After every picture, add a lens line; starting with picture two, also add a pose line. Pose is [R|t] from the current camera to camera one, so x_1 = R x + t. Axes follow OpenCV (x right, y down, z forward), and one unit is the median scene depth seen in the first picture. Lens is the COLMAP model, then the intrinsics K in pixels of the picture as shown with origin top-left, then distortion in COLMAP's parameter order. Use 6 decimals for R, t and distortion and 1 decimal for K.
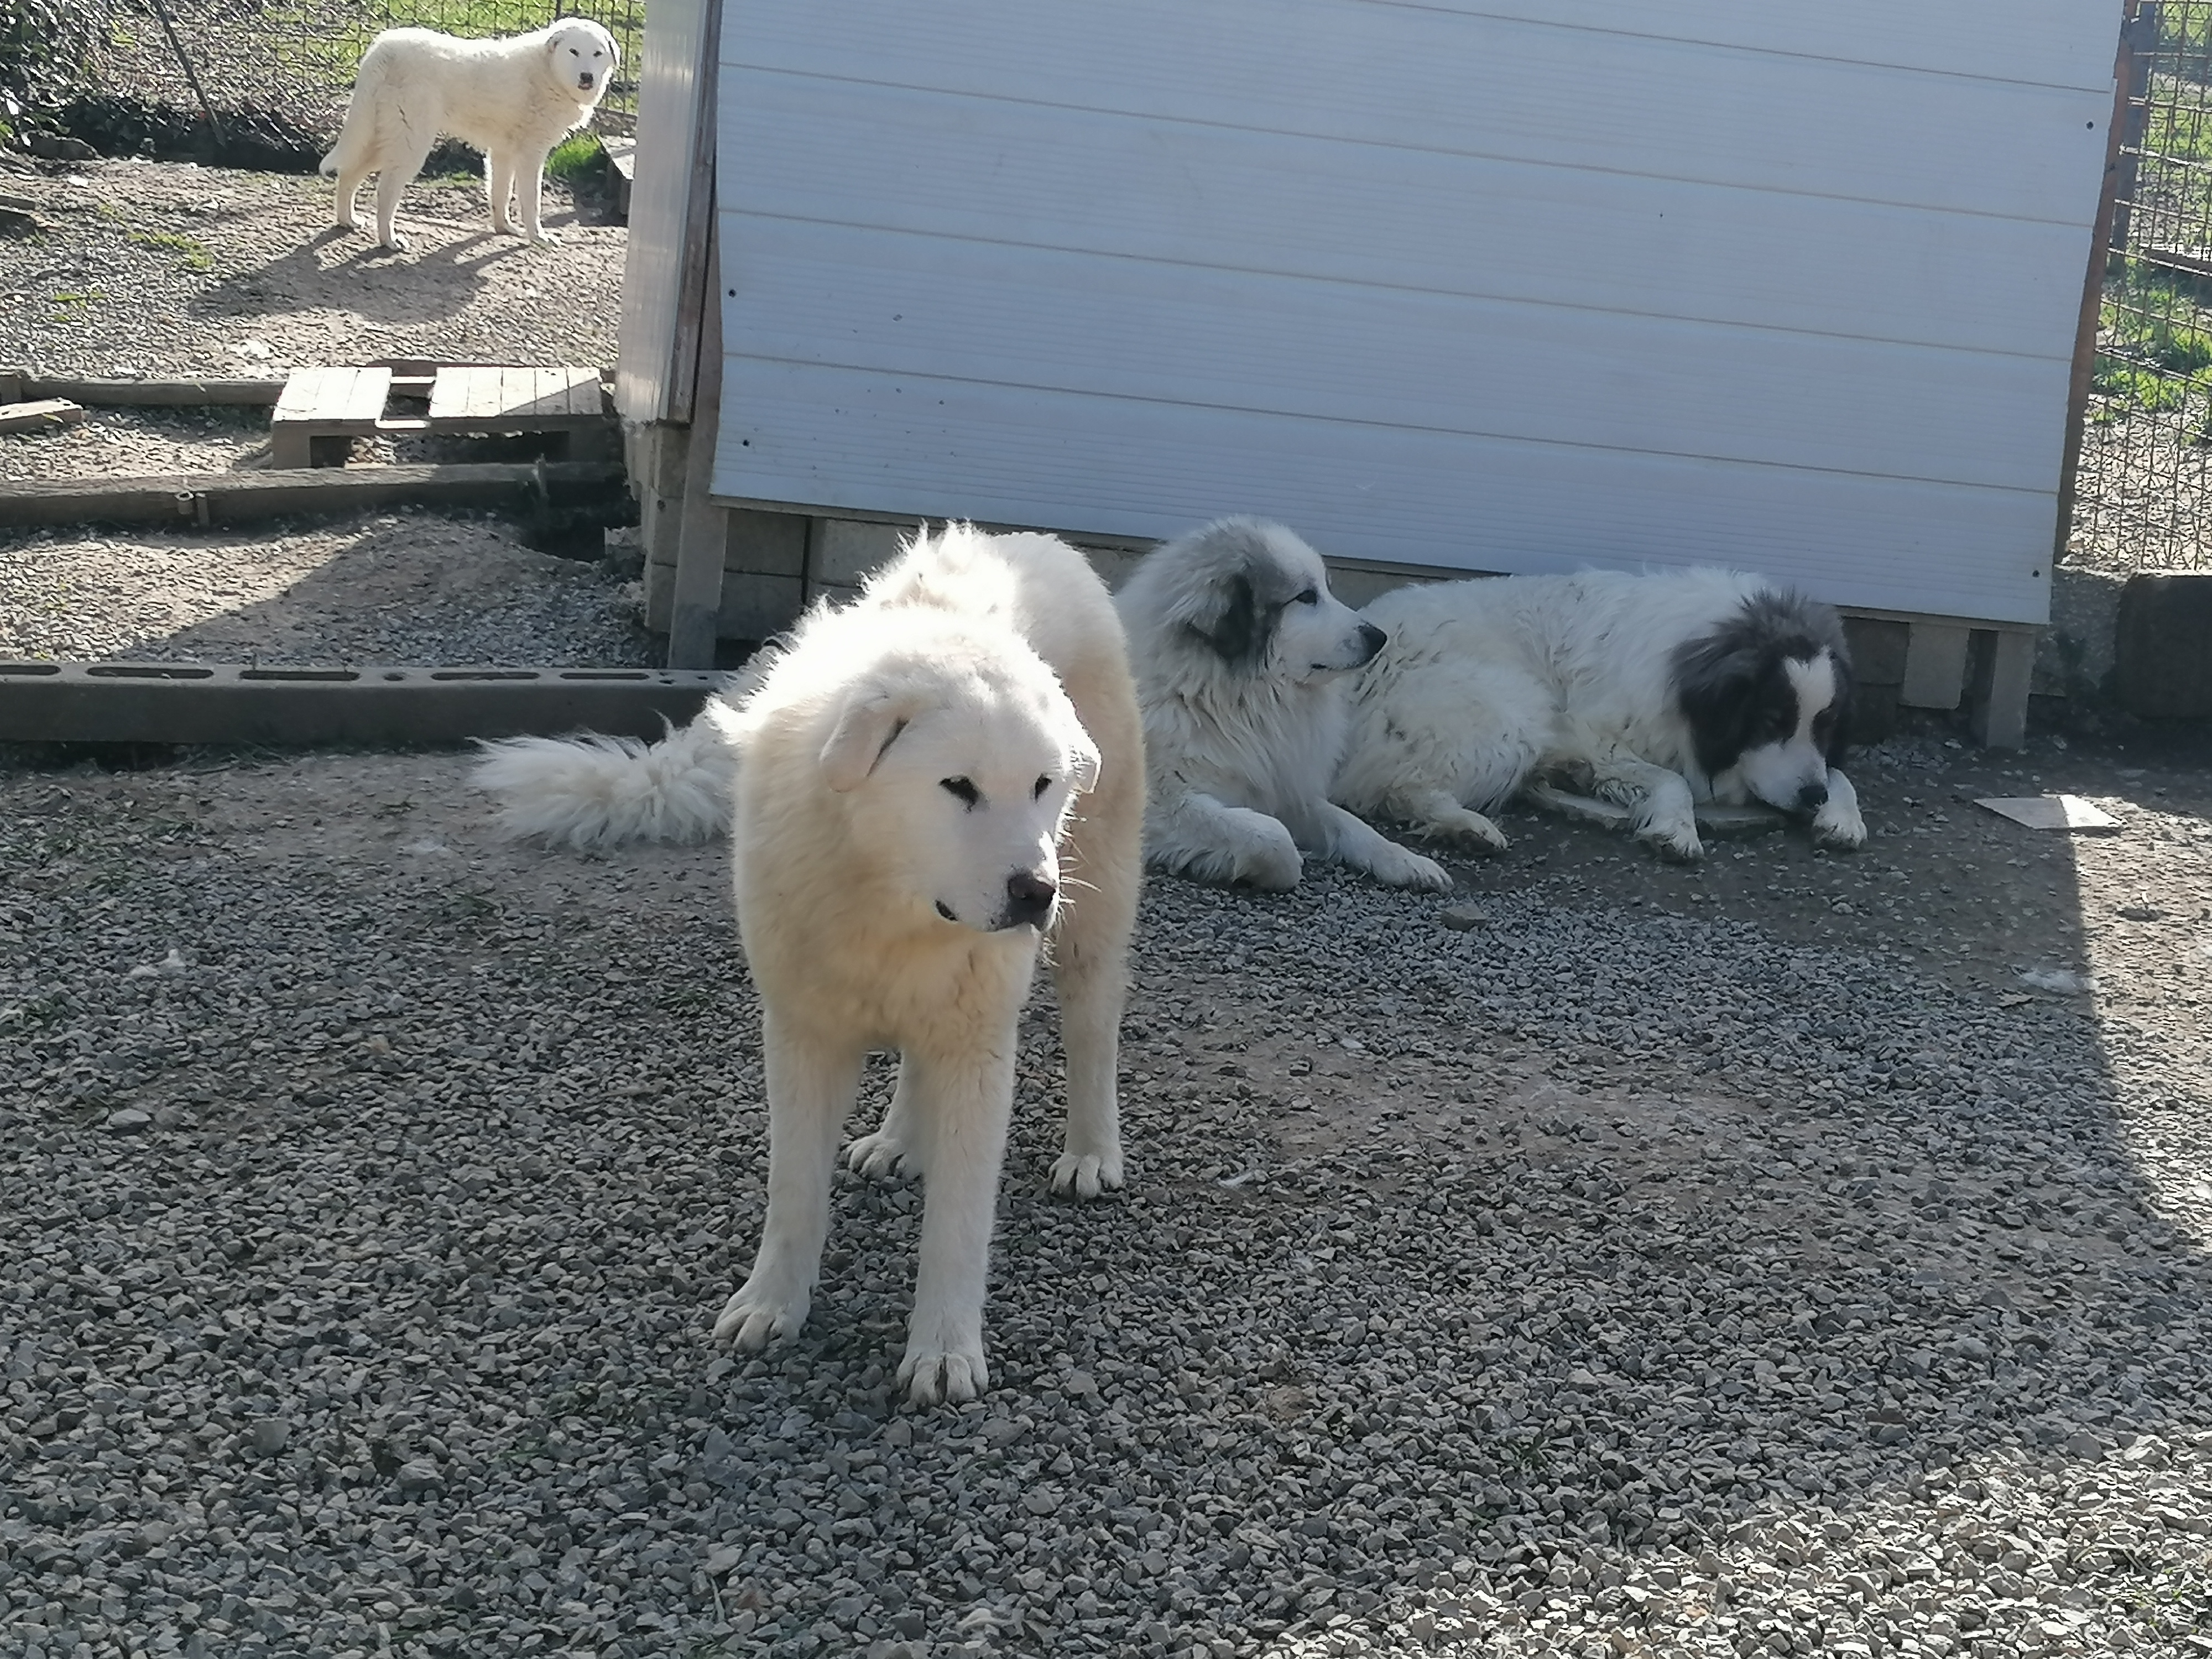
lens RADIAL K [[3565.4, 0, 1112.4], [0, 3565.4, 779.0], [0, 0, 1]] dist [0.113051, -0.028285]
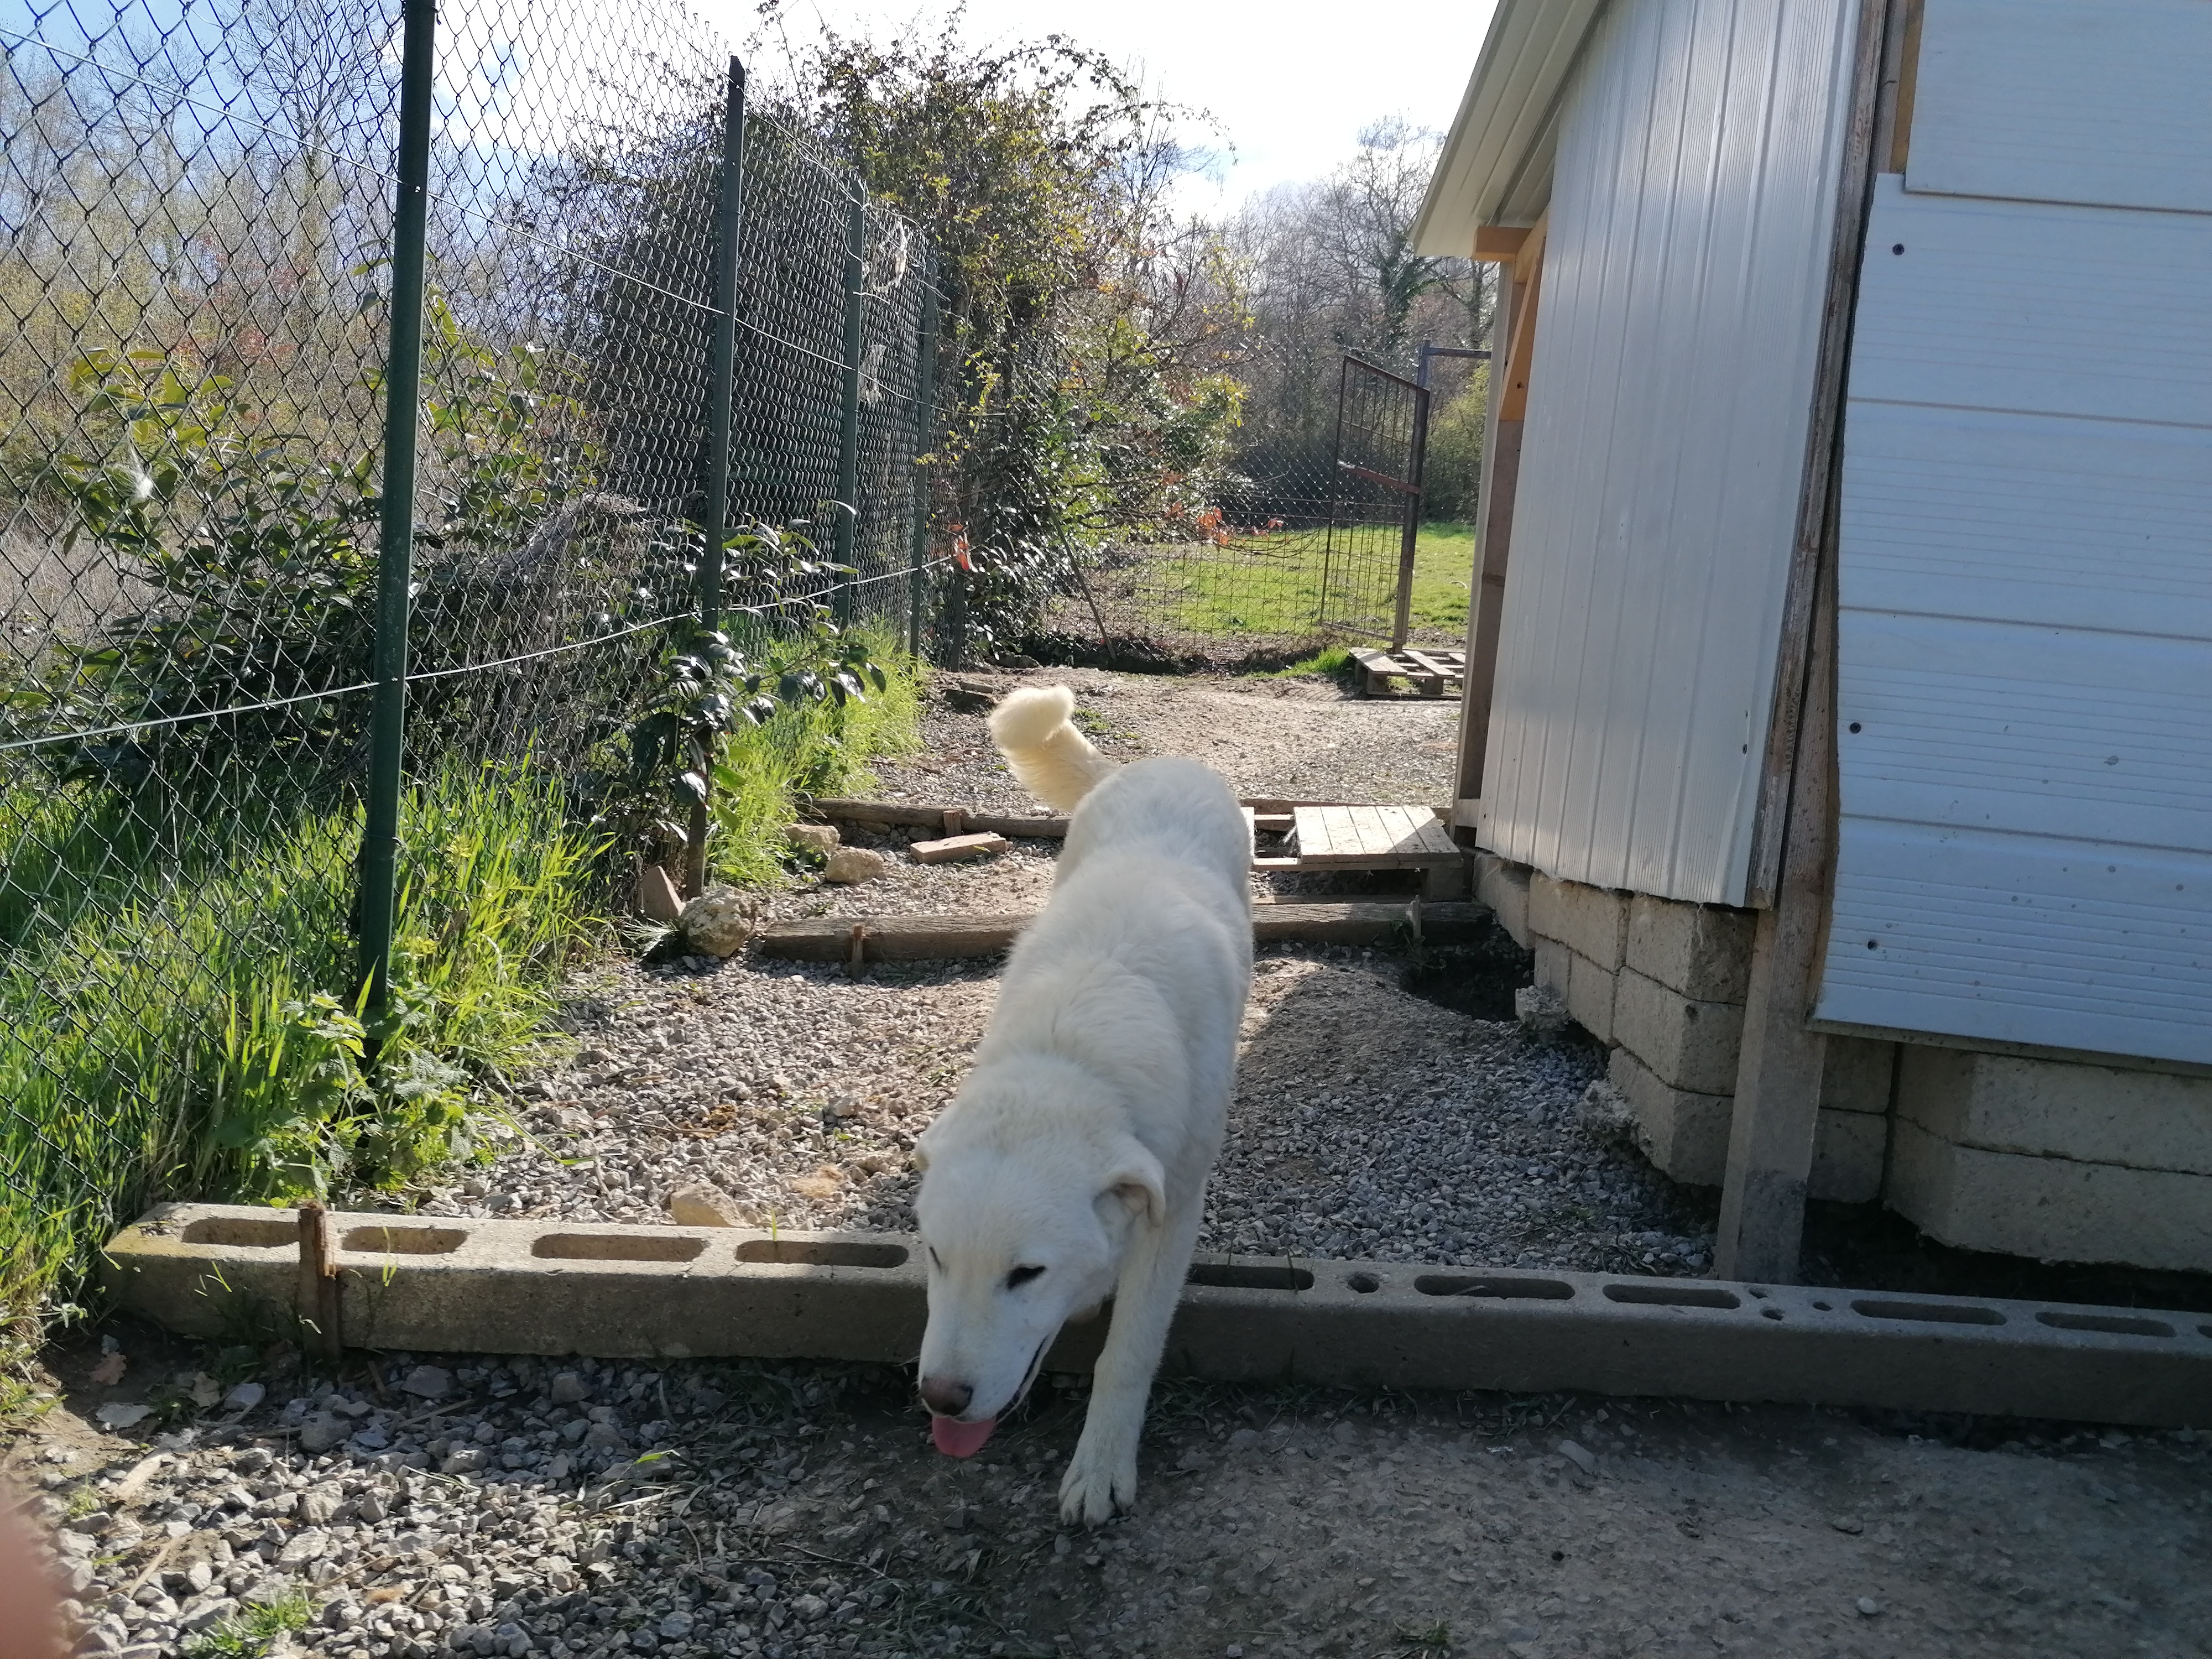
lens RADIAL K [[1793.2, 0, 1030.4], [0, 1793.2, 785.4], [0, 0, 1]] dist [0.300955, -0.211601]
pose [[0.960396, -0.000915, -0.278637, -0.109387], [-0.031038, 0.993420, -0.110244, -0.055543], [0.276905, 0.114527, 0.954048, 0.424278]]
